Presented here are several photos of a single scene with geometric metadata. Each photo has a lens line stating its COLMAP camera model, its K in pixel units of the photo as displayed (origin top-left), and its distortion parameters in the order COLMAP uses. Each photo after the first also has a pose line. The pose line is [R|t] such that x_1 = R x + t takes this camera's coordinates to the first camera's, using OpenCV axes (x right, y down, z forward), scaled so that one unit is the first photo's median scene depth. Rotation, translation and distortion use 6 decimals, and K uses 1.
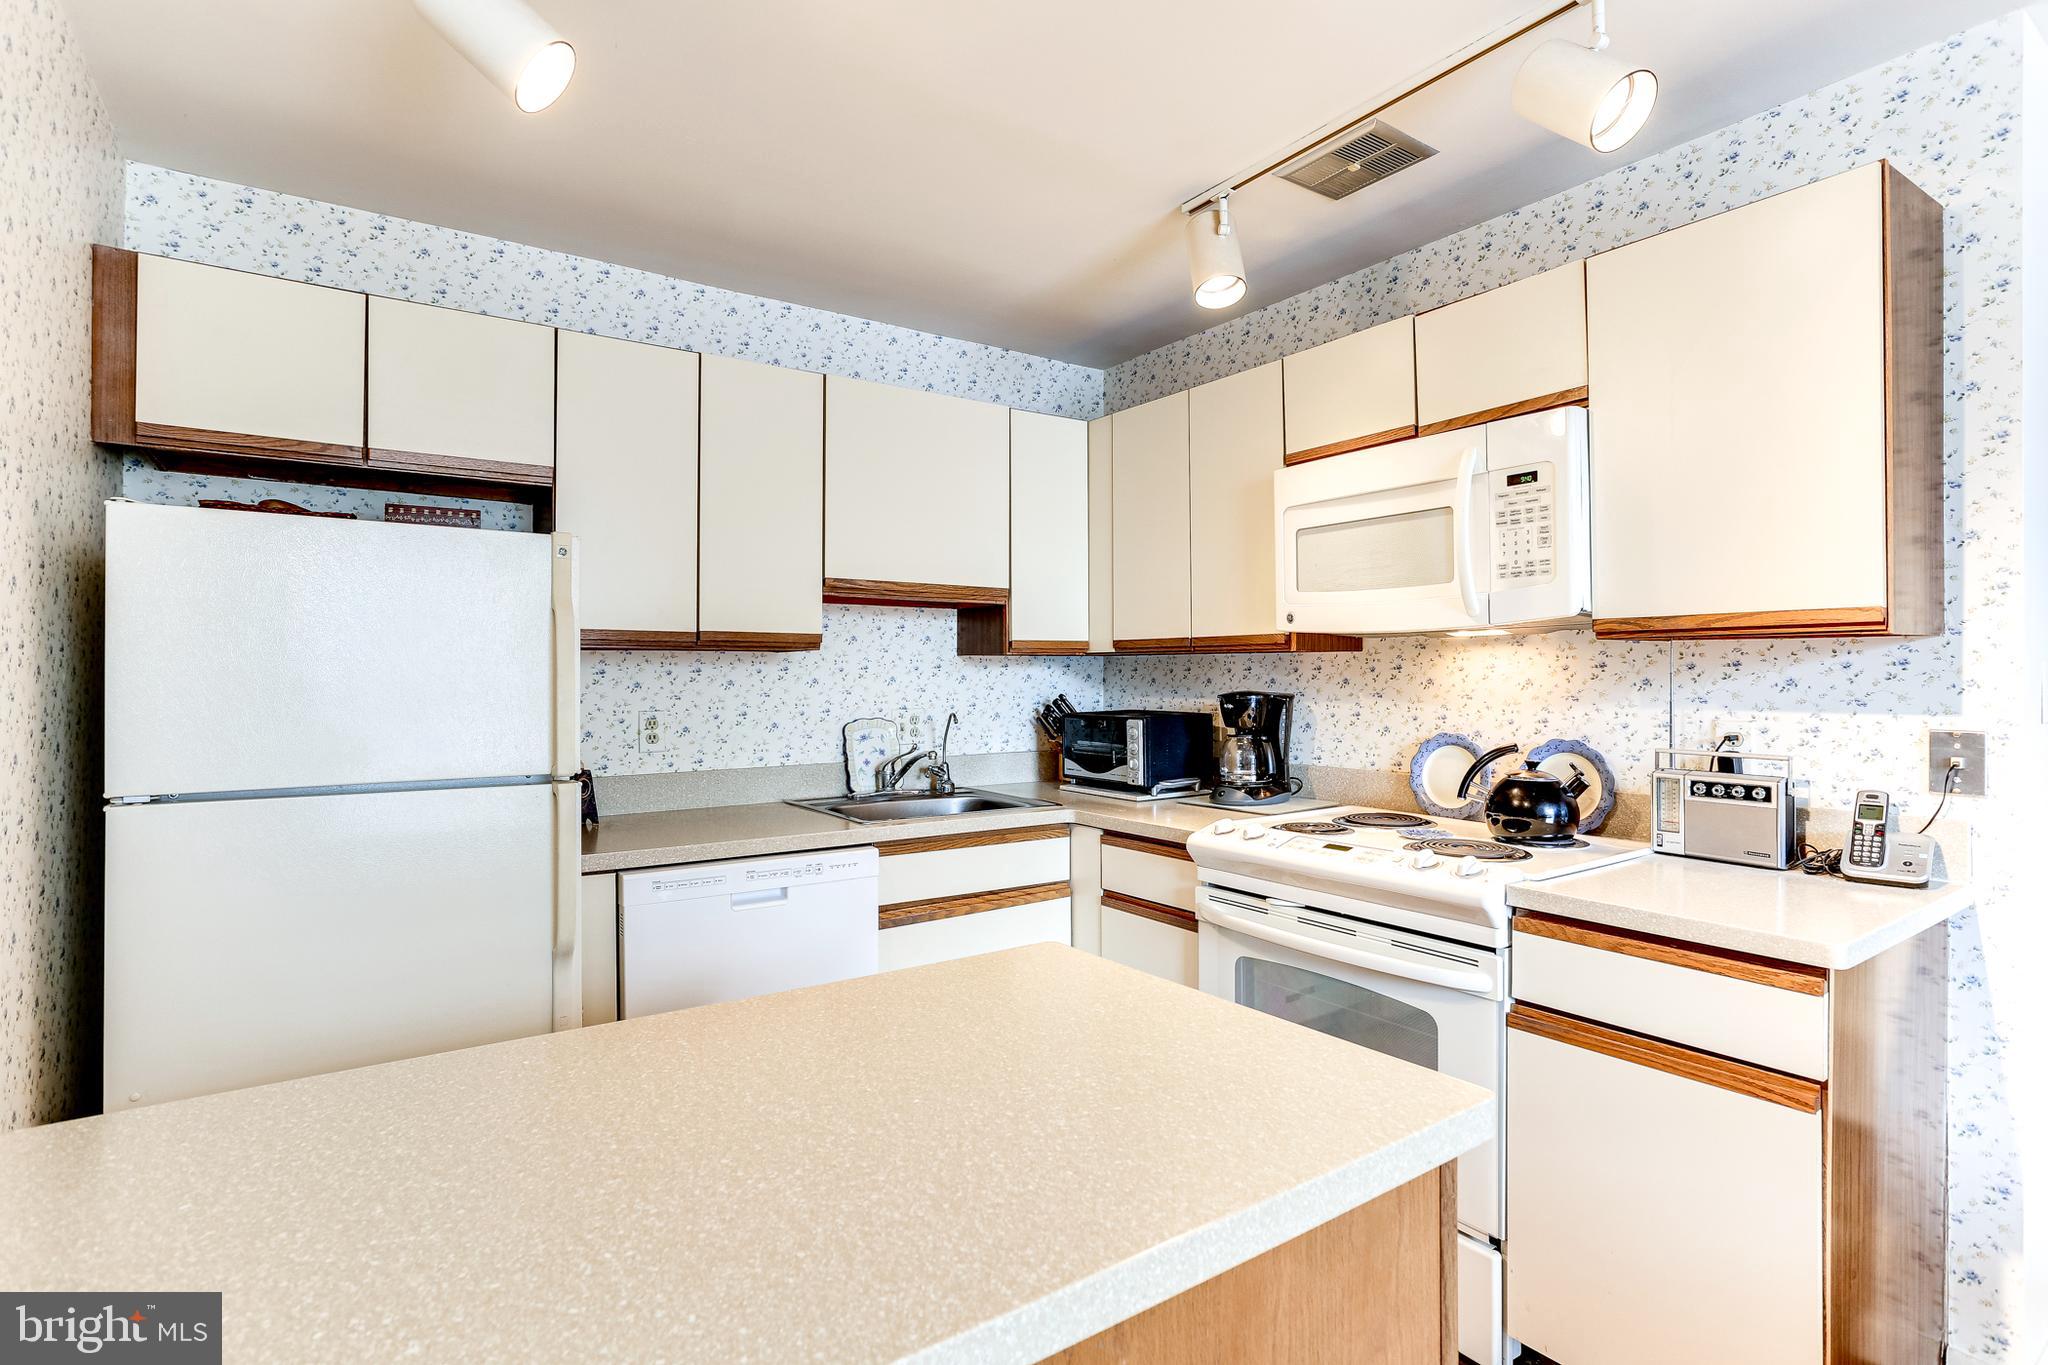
lens RADIAL K [[1035.0, 0, 1040.8], [0, 1035.0, 674.9], [0, 0, 1]] dist [-0.031675, 0.010073]
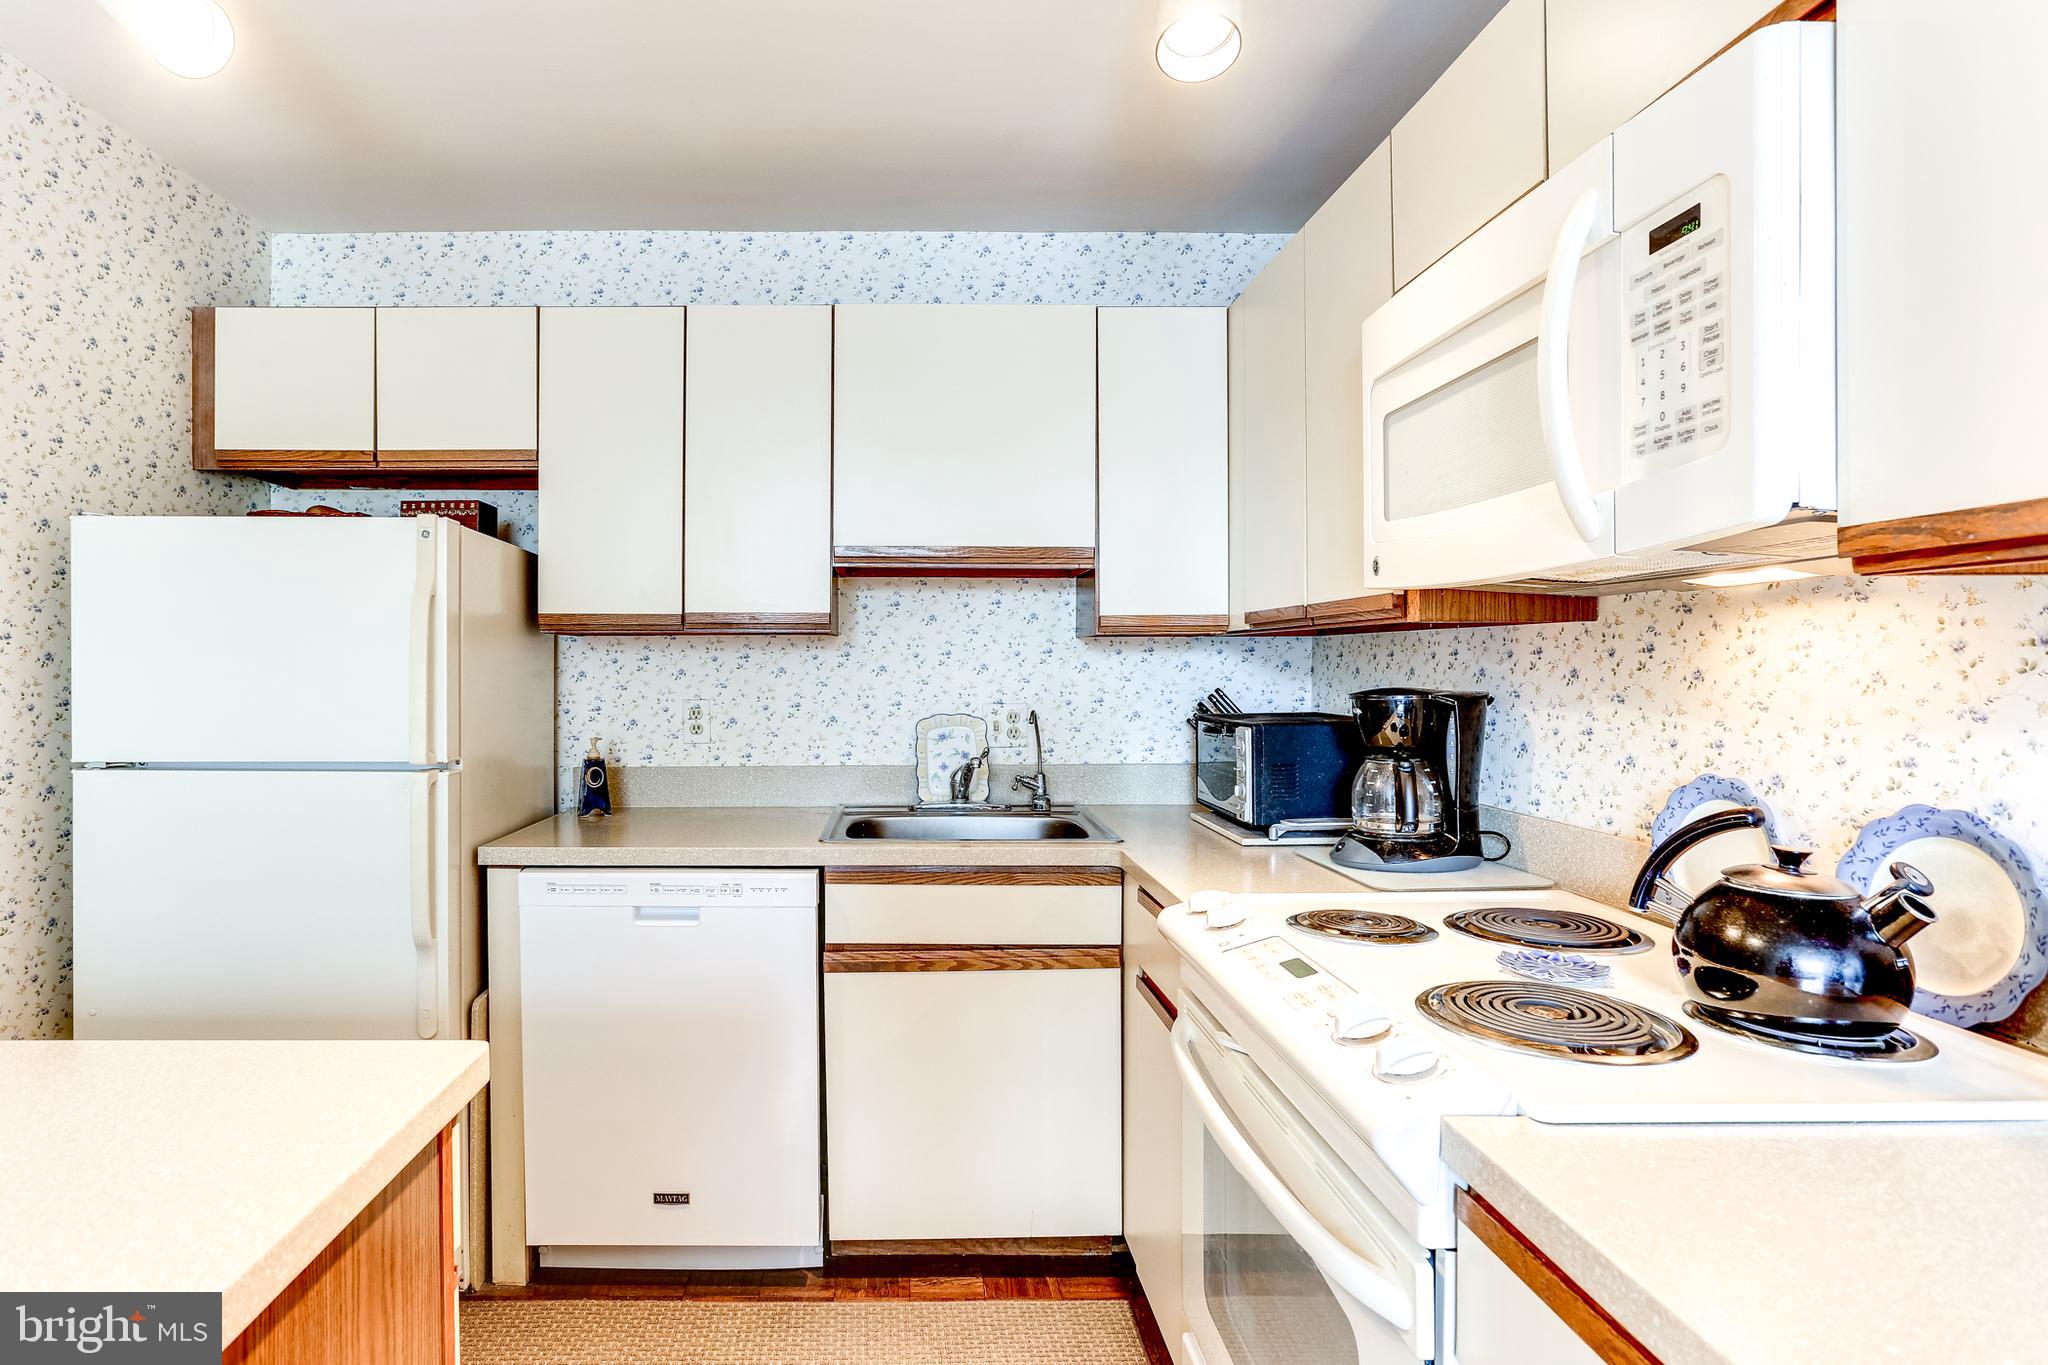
lens RADIAL K [[1074.6, 0, 911.5], [0, 1074.6, 686.1], [0, 0, 1]] dist [-0.028605, 0.006332]
pose [[0.812872, 0.013985, -0.582274, 0.377641], [-0.001343, 0.999754, 0.022137, 0.000603], [0.582440, -0.017213, 0.812691, 0.338676]]
